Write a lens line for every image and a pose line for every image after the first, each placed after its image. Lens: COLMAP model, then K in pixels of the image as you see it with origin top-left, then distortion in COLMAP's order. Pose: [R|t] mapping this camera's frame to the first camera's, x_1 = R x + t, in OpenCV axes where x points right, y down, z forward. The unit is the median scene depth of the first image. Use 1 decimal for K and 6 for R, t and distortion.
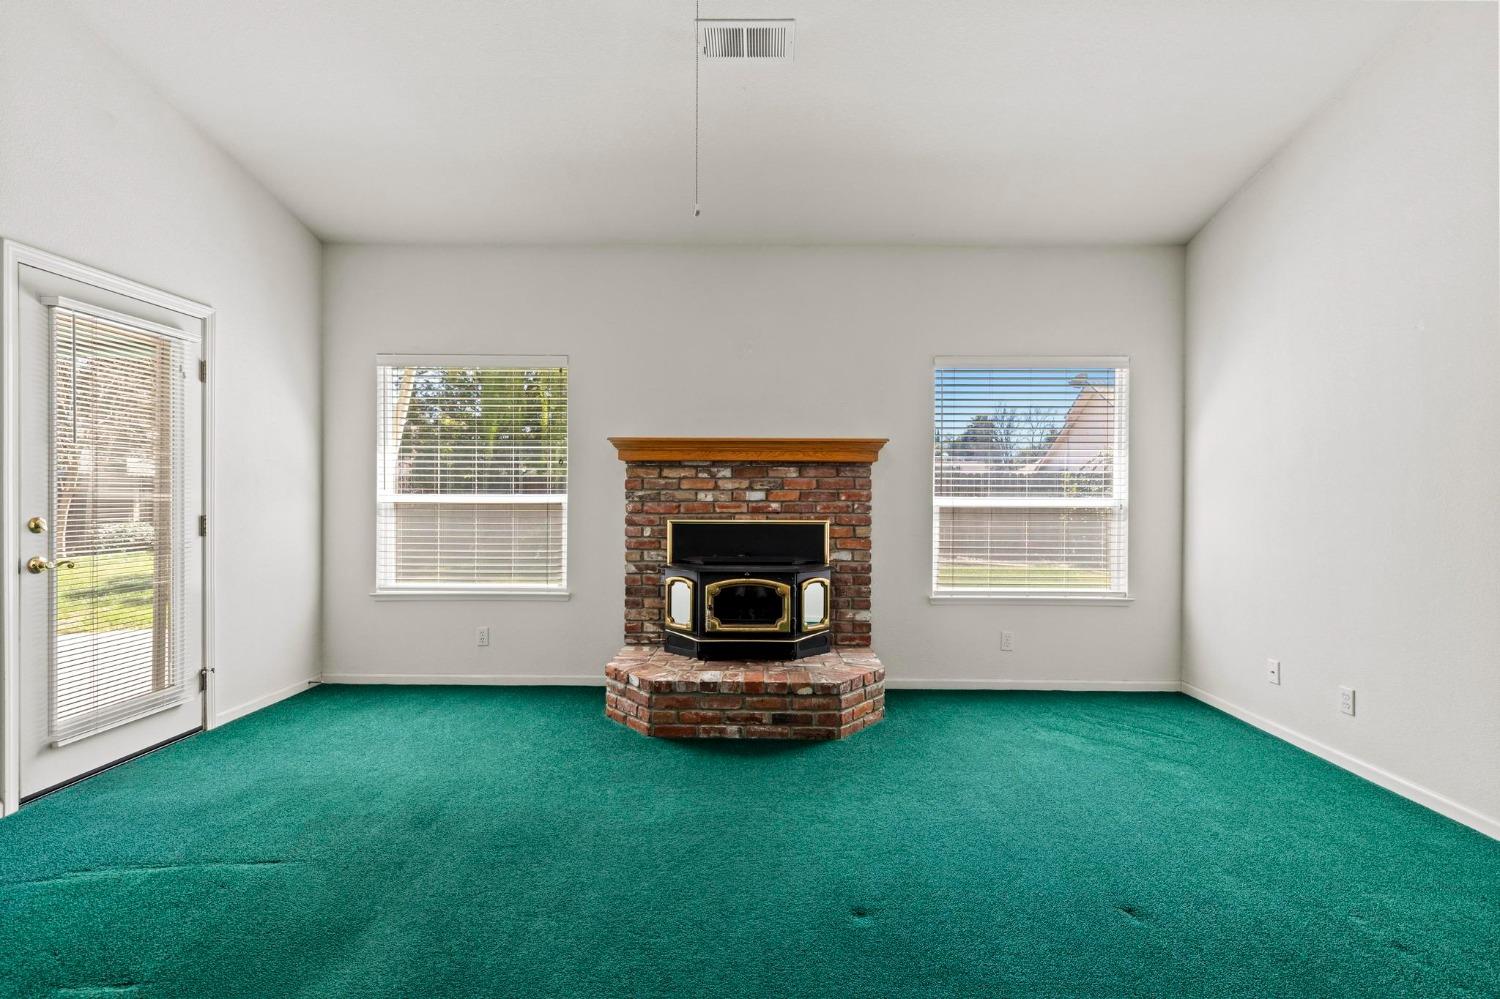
lens RADIAL K [[673.1, 0, 753.0], [0, 673.1, 501.7], [0, 0, 1]] dist [0.002525, 0.000421]
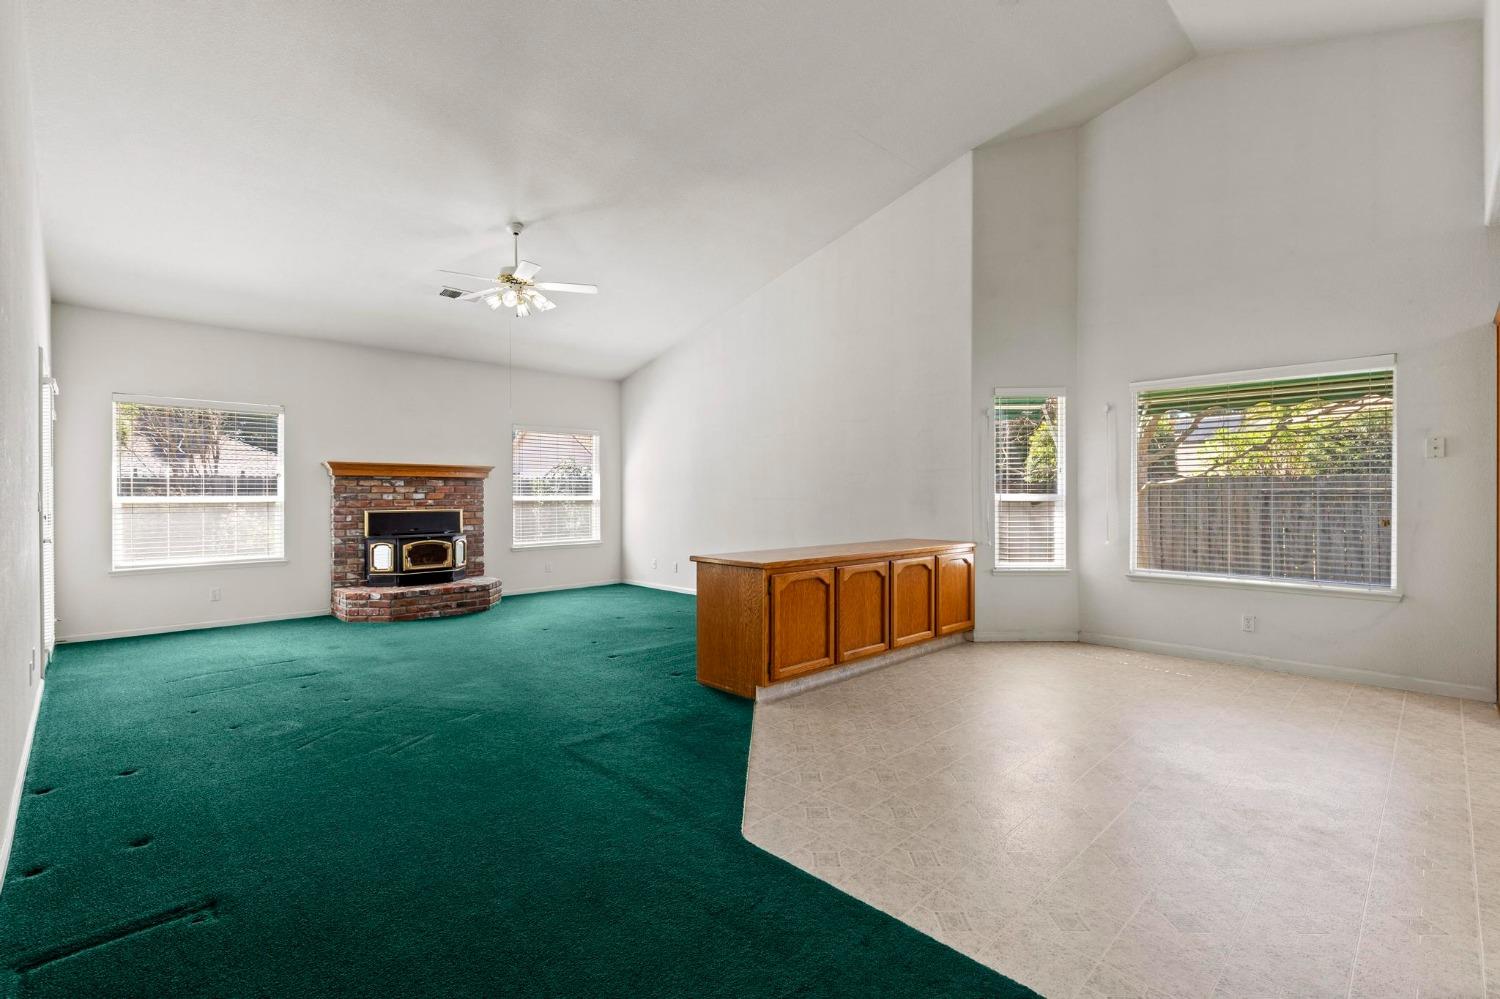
lens RADIAL K [[673.1, 0, 760.4], [0, 673.1, 494.6], [0, 0, 1]] dist [0.002525, 0.000421]
pose [[0.701239, -0.005628, 0.712904, -0.631856], [0.008139, 0.999967, -0.000112, -0.005728], [-0.712880, 0.005881, 0.701262, -0.890827]]
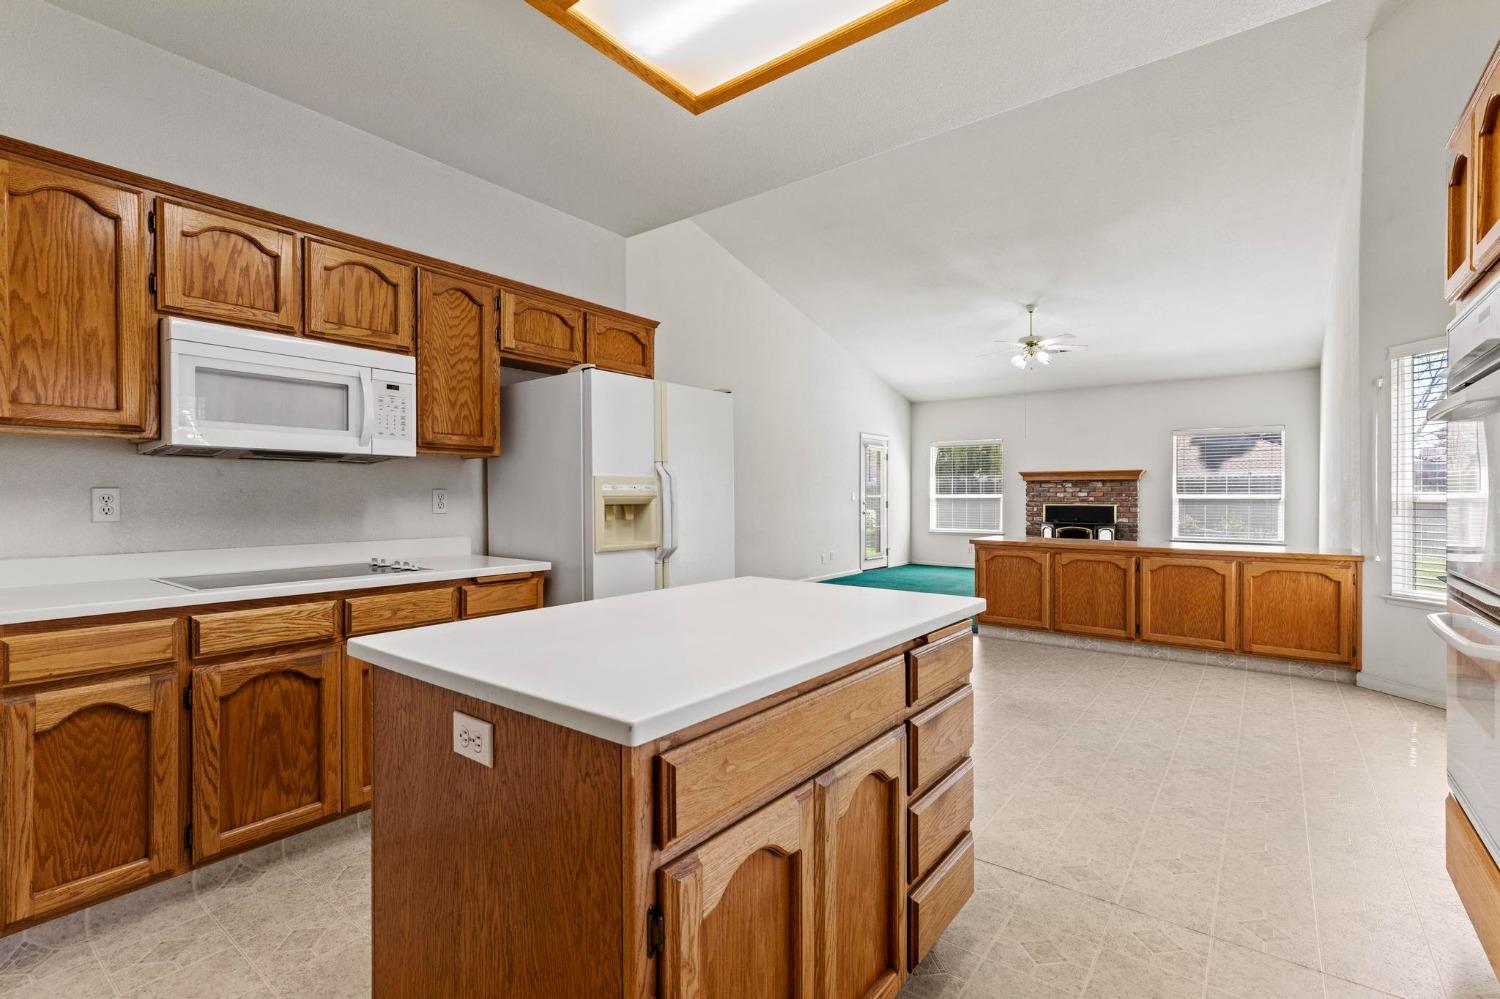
lens RADIAL K [[673.1, 0, 758.2], [0, 673.1, 499.9], [0, 0, 1]] dist [0.002525, 0.000421]
pose [[0.808524, -0.000342, -0.588463, 0.481034], [0.002861, 0.999990, 0.003349, -0.000864], [0.588456, -0.004391, 0.808517, -1.620635]]
